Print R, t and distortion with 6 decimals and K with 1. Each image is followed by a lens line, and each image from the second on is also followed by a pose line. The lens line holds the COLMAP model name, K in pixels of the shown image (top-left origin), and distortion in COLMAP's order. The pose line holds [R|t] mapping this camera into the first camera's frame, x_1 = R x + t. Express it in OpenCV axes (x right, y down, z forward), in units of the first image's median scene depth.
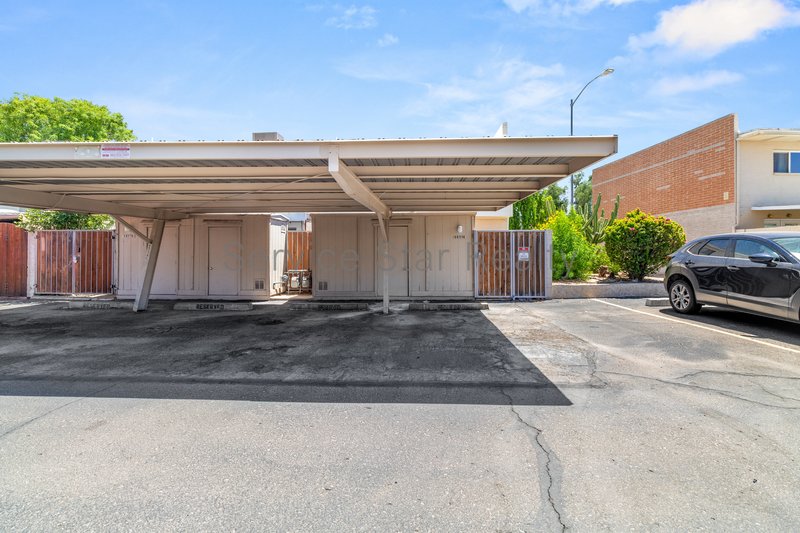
lens RADIAL K [[380.3, 0, 406.4], [0, 380.3, 251.5], [0, 0, 1]] dist [-0.002514, -0.000707]
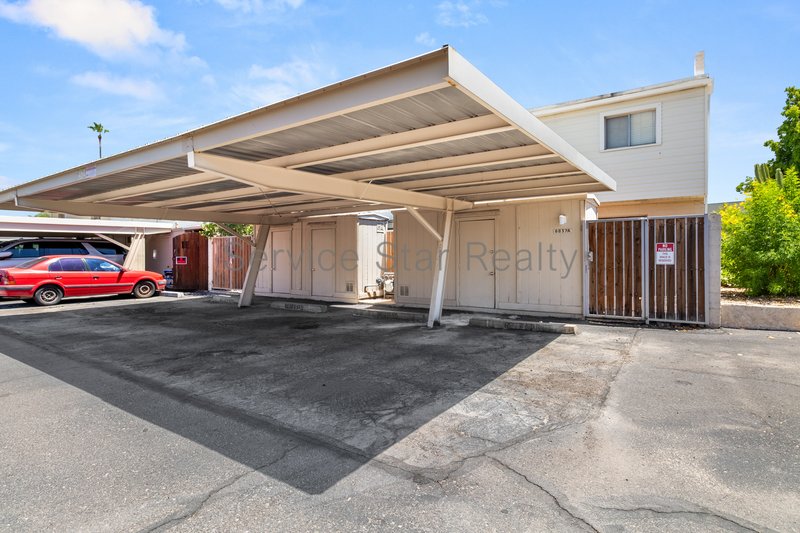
lens RADIAL K [[423.2, 0, 401.7], [0, 423.2, 259.3], [0, 0, 1]] dist [-0.000001, -0.000755]
pose [[0.846201, -0.000331, -0.532864, 0.312353], [0.010732, 0.999808, 0.016422, -0.000349], [0.532756, -0.019615, 0.846041, 0.161262]]
